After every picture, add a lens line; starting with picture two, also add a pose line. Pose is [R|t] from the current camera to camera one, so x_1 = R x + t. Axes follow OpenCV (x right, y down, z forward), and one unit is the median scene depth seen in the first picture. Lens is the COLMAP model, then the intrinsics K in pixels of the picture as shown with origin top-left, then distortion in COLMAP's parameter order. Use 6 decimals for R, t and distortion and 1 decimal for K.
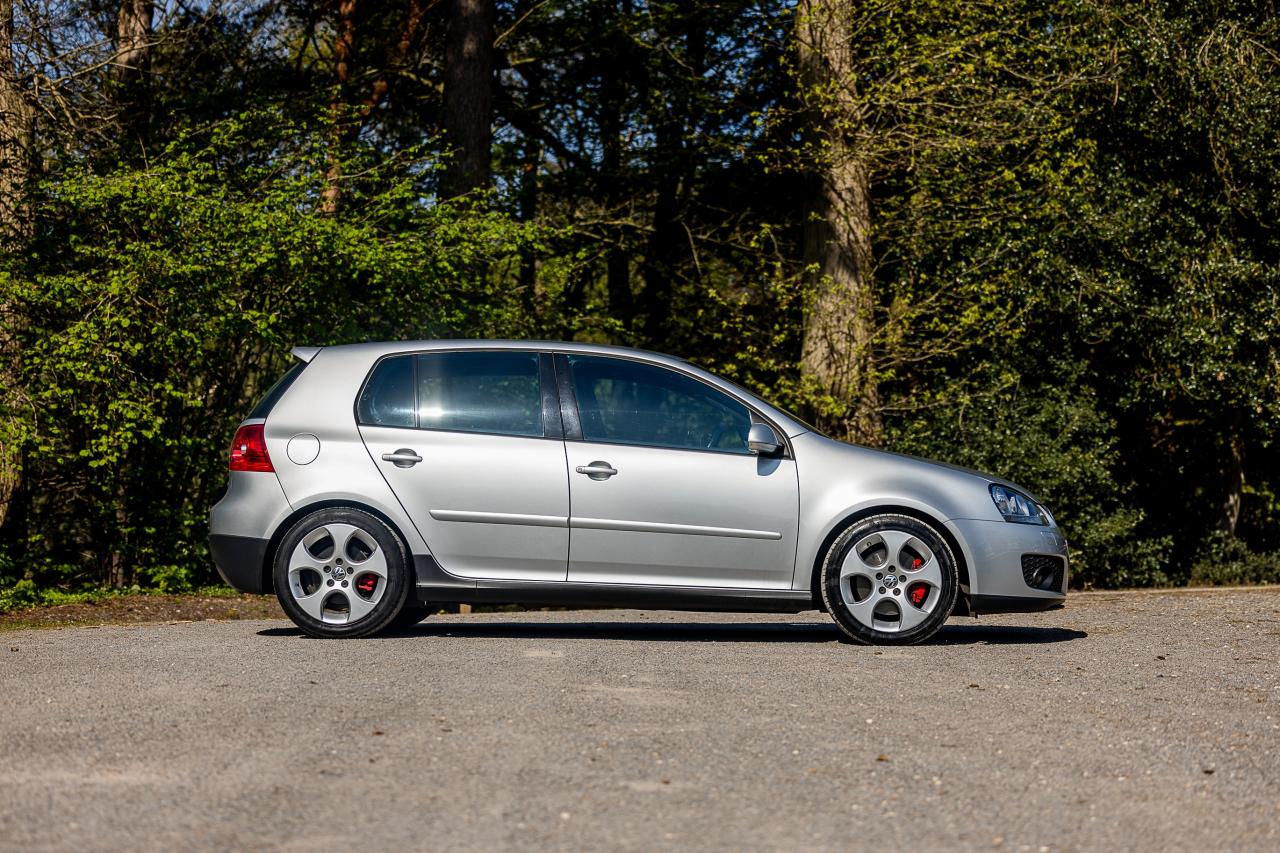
lens RADIAL K [[2640.1, 0, 640.0], [0, 2640.1, 426.5], [0, 0, 1]] dist [0.045828, -0.151891]
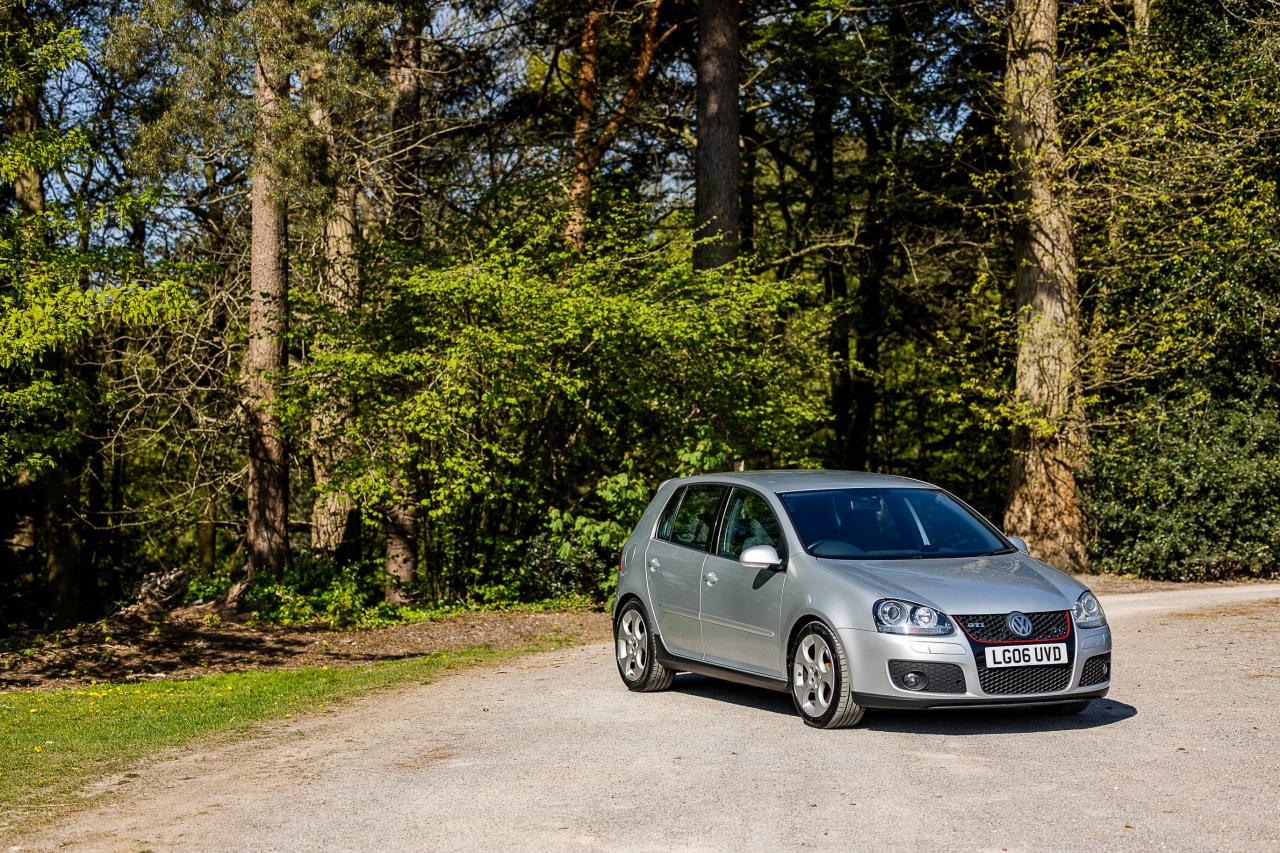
lens RADIAL K [[2597.0, 0, 640.0], [0, 2597.0, 426.5], [0, 0, 1]] dist [0.045648, -0.133438]
pose [[0.997041, -0.020539, -0.074076, -0.018910], [0.022300, 0.999486, 0.023027, -0.036560], [0.073565, -0.024611, 0.996987, -0.138552]]
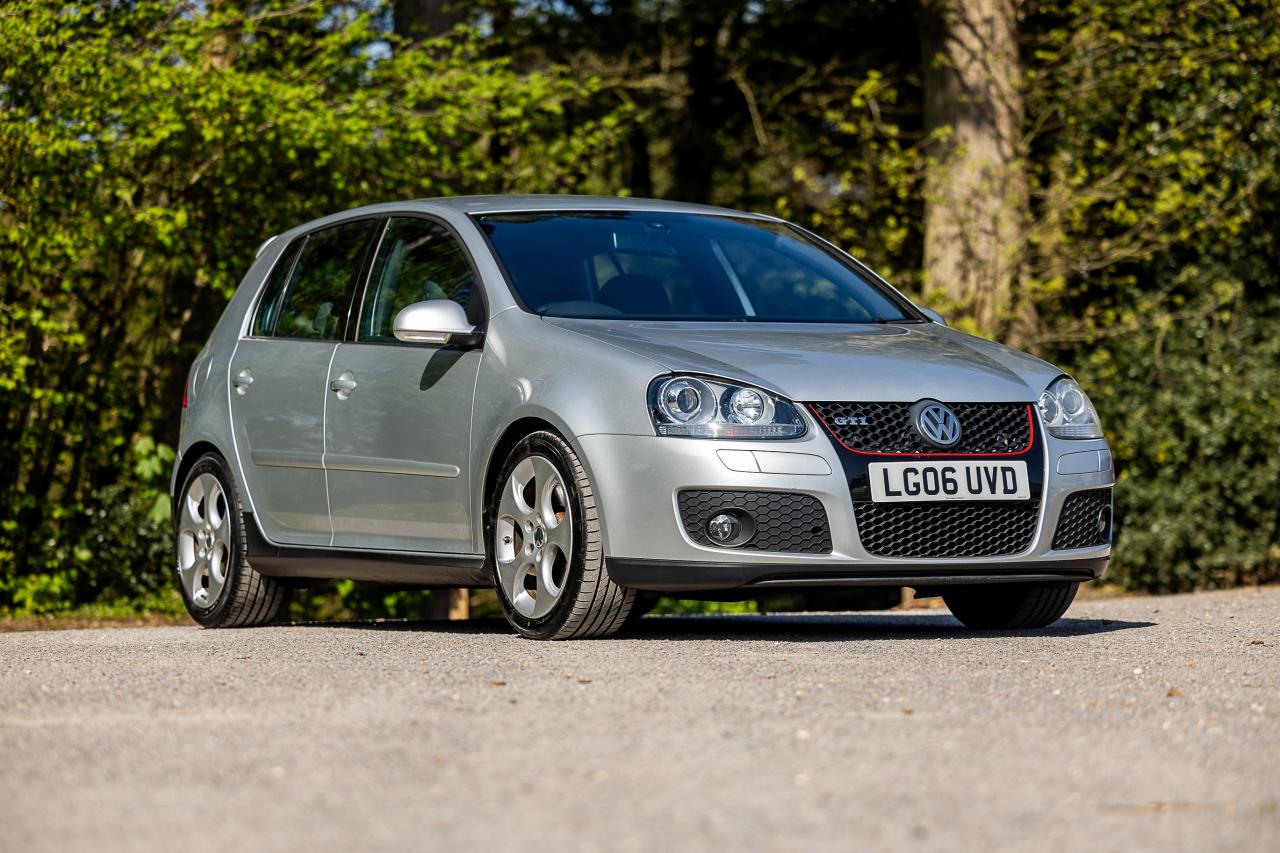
lens RADIAL K [[3919.9, 0, 640.0], [0, 3919.9, 426.5], [0, 0, 1]] dist [0.000765, 0.335525]
pose [[0.999762, -0.021726, -0.002154, -0.012508], [0.021737, 0.999749, 0.005366, 0.008627], [0.002036, -0.005411, 0.999983, -0.026823]]
